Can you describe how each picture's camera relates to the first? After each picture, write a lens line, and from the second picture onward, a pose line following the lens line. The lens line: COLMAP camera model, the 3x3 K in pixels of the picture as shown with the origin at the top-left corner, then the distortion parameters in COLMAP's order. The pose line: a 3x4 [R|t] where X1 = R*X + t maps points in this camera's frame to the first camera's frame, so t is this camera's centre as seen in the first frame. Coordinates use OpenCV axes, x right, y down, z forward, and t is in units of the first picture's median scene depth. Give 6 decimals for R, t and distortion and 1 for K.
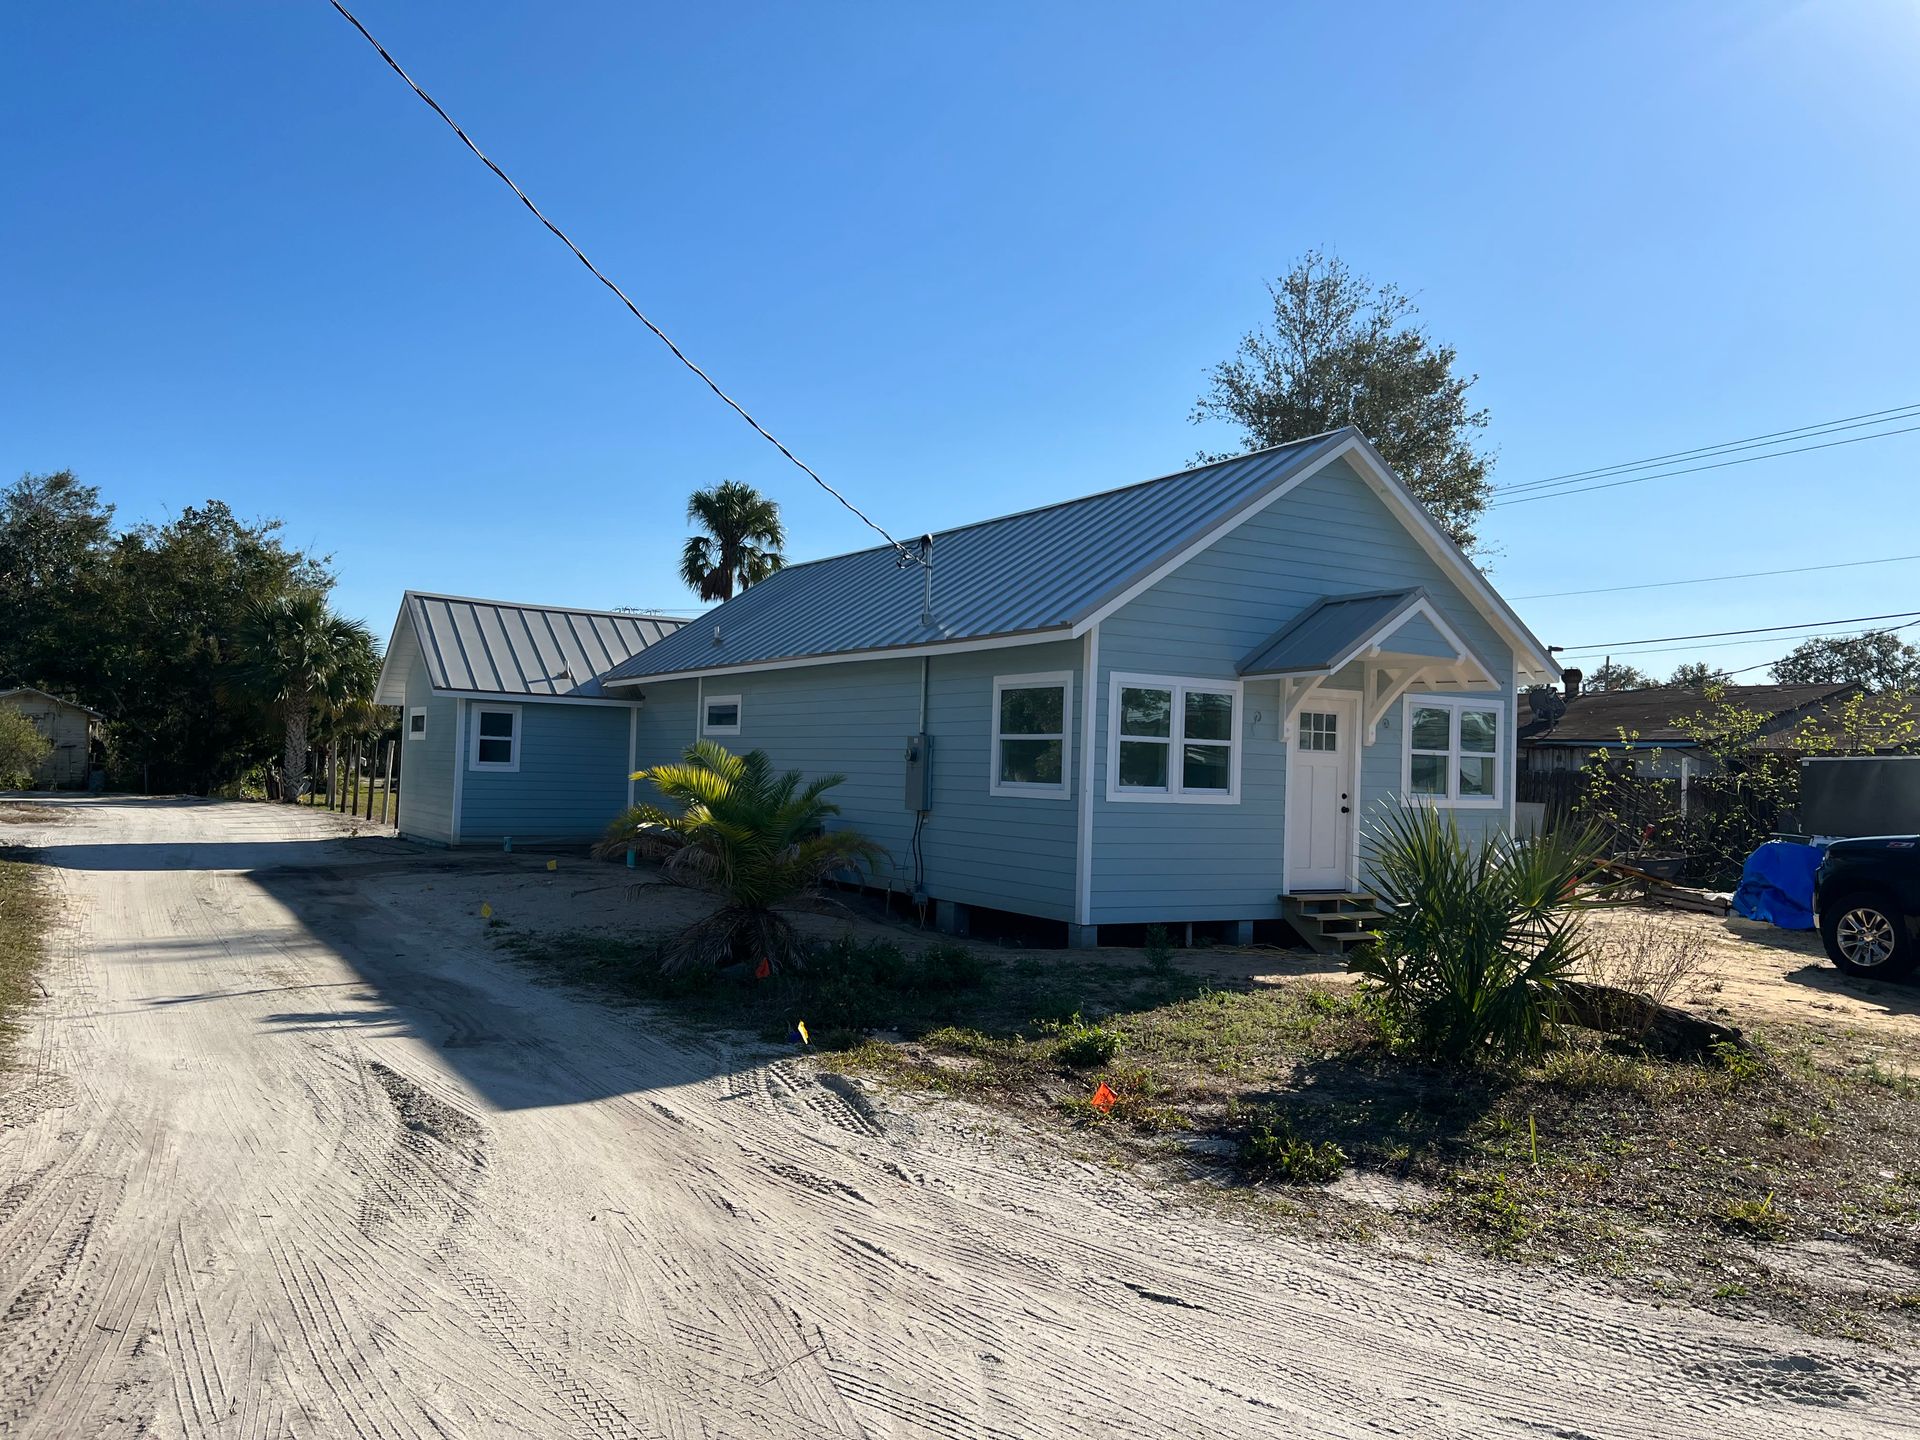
lens RADIAL K [[1549.3, 0, 960.0], [0, 1549.3, 720.0], [0, 0, 1]] dist [0.081340, -0.100284]
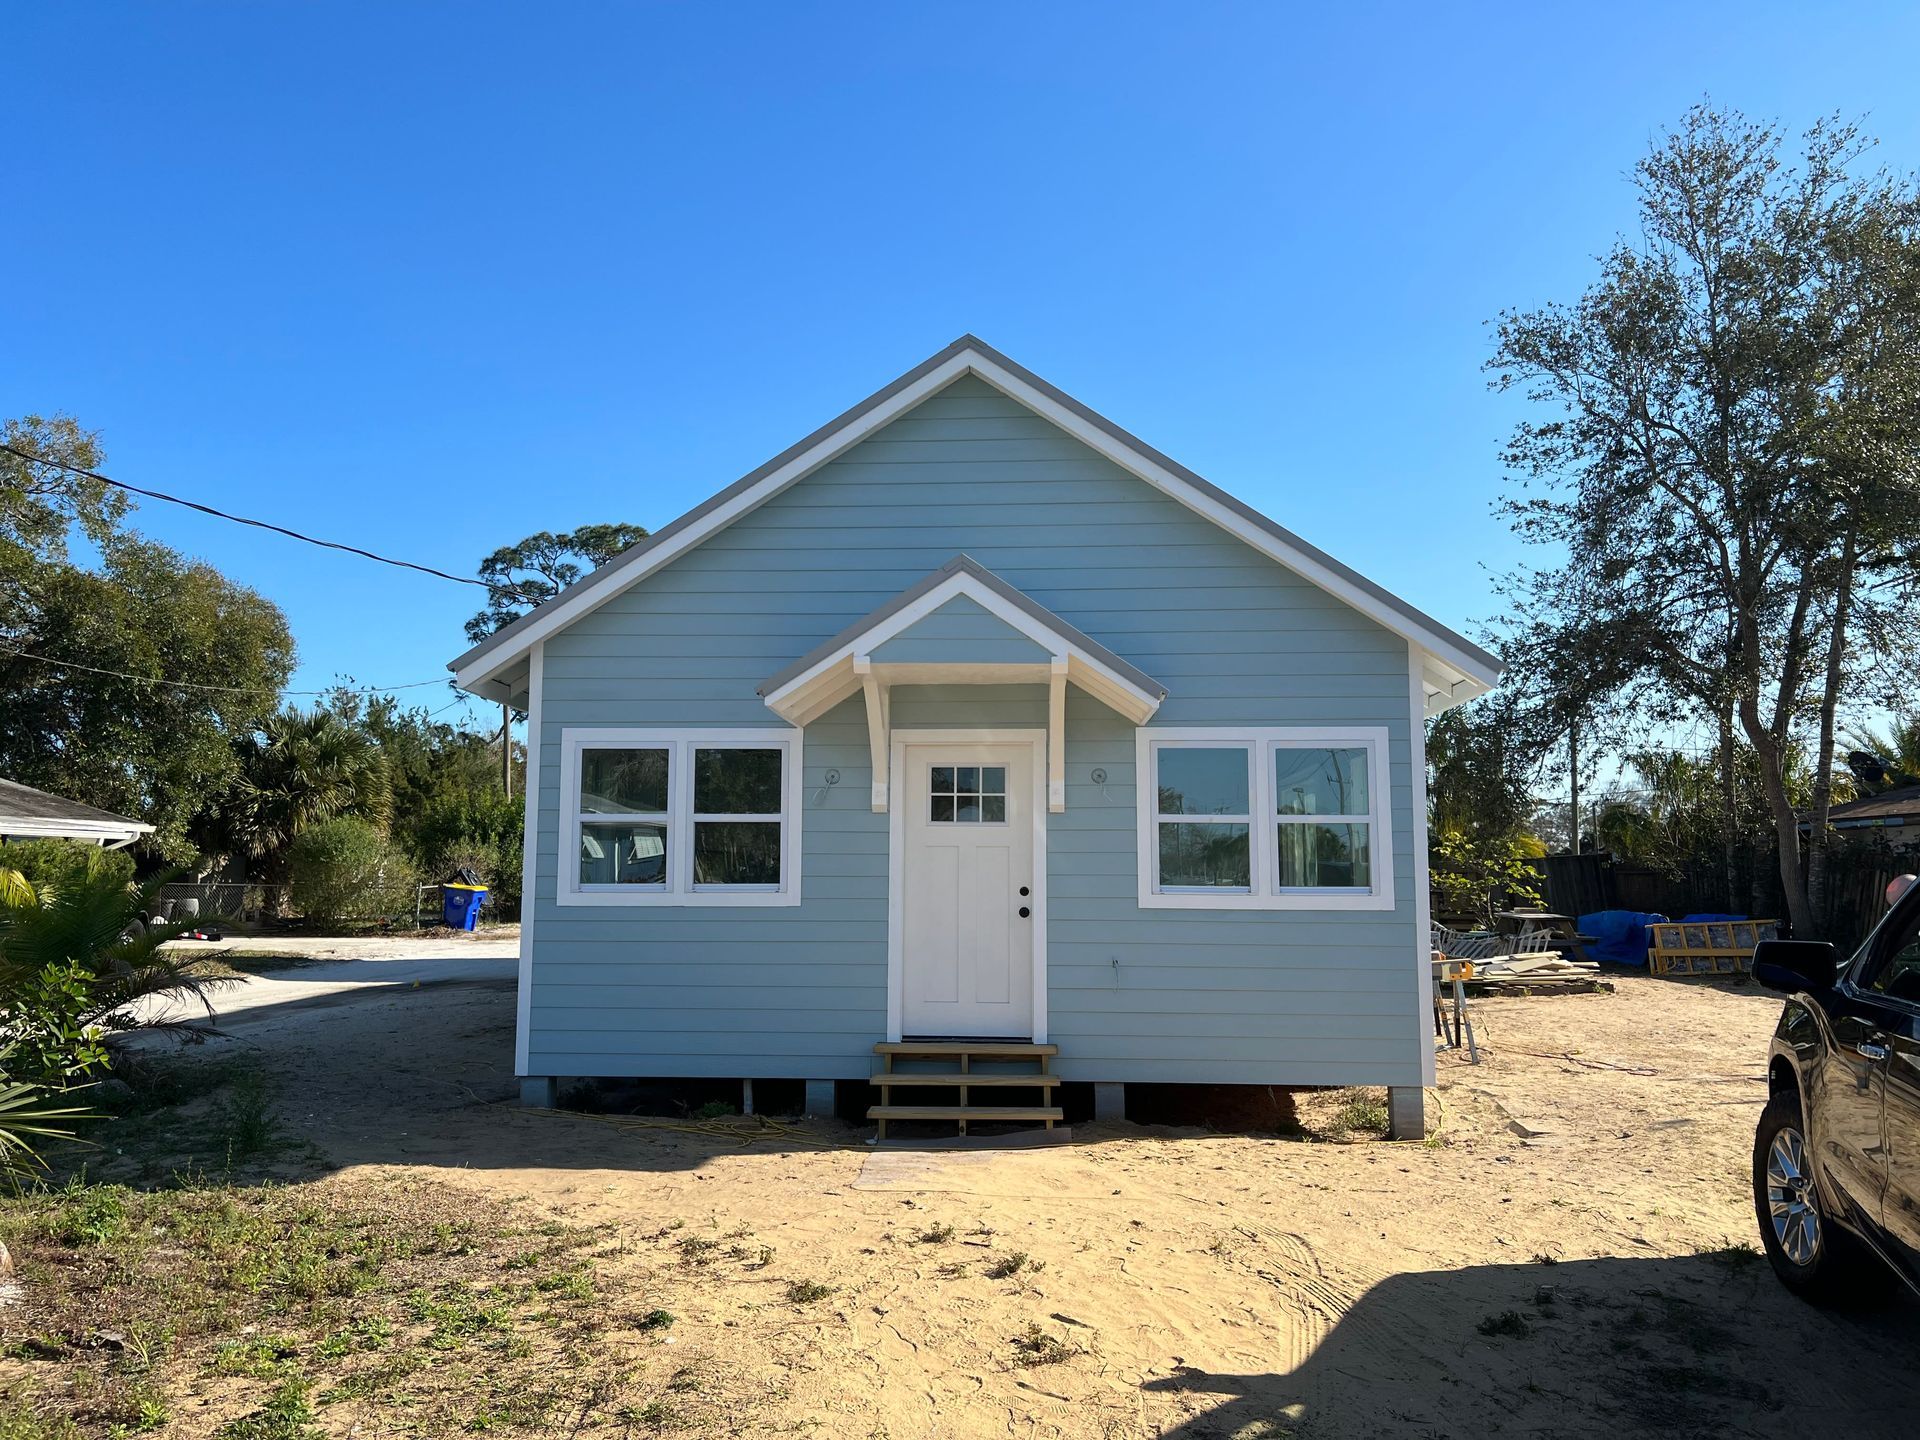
lens RADIAL K [[1549.3, 0, 960.0], [0, 1549.3, 720.0], [0, 0, 1]] dist [0.081340, -0.100284]
pose [[0.807996, -0.083884, -0.583186, 0.634556], [0.038599, 0.995223, -0.089670, 0.036211], [0.587922, 0.049943, 0.807374, 0.479121]]
